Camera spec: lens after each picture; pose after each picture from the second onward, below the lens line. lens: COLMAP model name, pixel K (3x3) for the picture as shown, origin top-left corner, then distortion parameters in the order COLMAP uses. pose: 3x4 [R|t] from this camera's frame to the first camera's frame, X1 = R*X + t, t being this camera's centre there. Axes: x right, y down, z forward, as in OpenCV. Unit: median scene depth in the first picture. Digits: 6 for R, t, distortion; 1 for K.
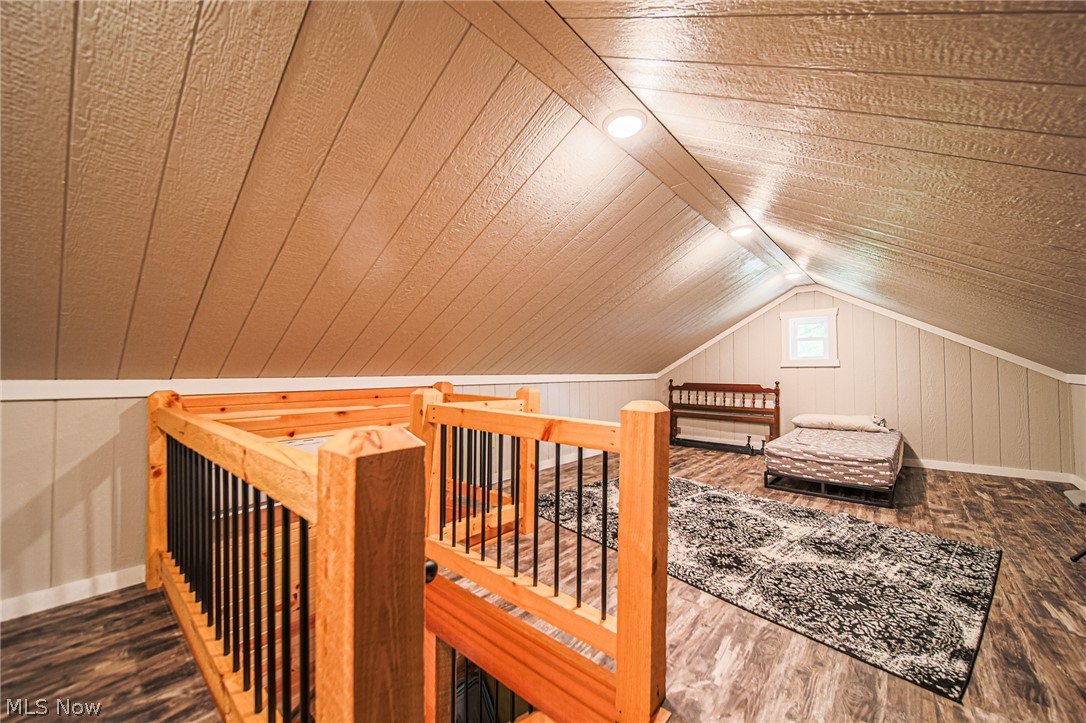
lens RADIAL K [[413.6, 0, 543.2], [0, 413.6, 364.6], [0, 0, 1]] dist [0.000407, -0.000220]
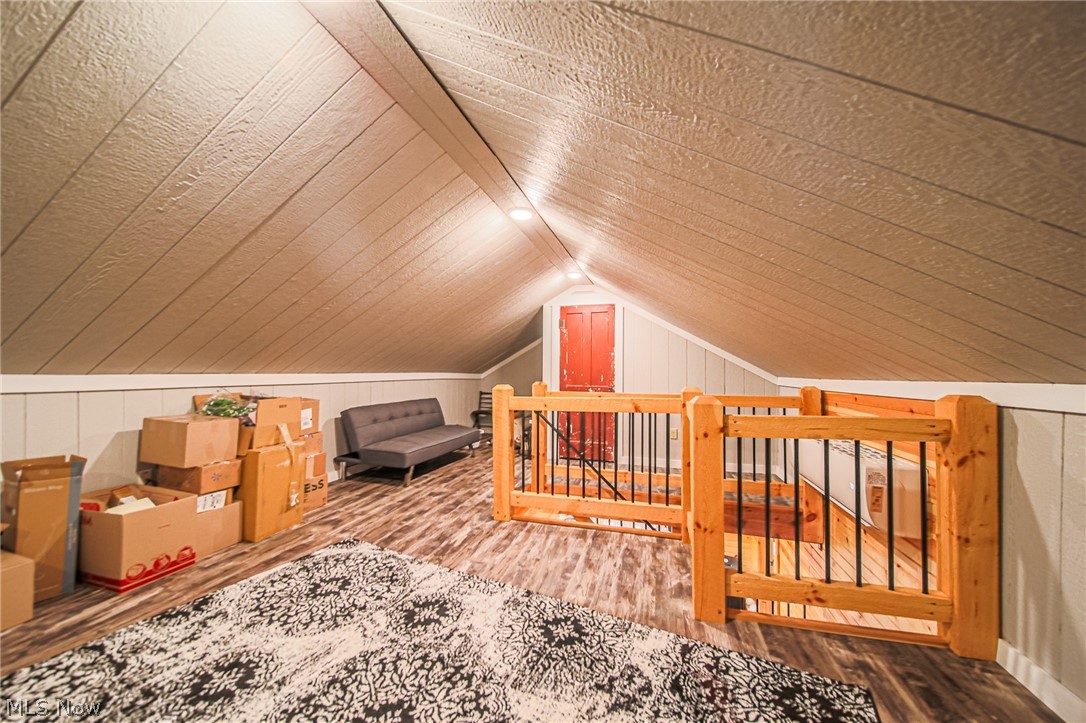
lens RADIAL K [[413.6, 0, 545.1], [0, 413.6, 367.3], [0, 0, 1]] dist [0.000407, -0.000220]
pose [[-0.905479, -0.016727, -0.424061, 0.404343], [-0.004375, 0.999538, -0.030084, 0.023261], [0.424368, -0.025385, -0.905134, 1.273366]]
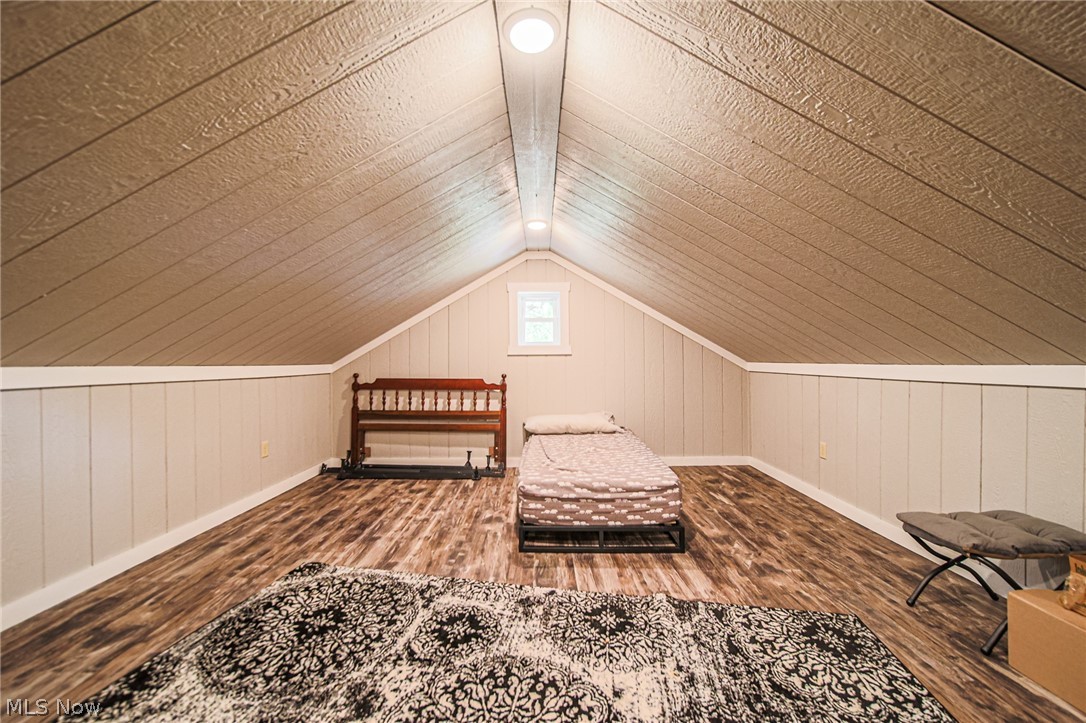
lens RADIAL K [[413.6, 0, 542.0], [0, 413.6, 361.5], [0, 0, 1]] dist [0.000407, -0.000220]
pose [[0.747842, 0.001477, 0.663876, 0.184719], [-0.009199, 0.999925, 0.008138, 0.017002], [-0.663813, -0.012193, 0.747799, 0.612343]]
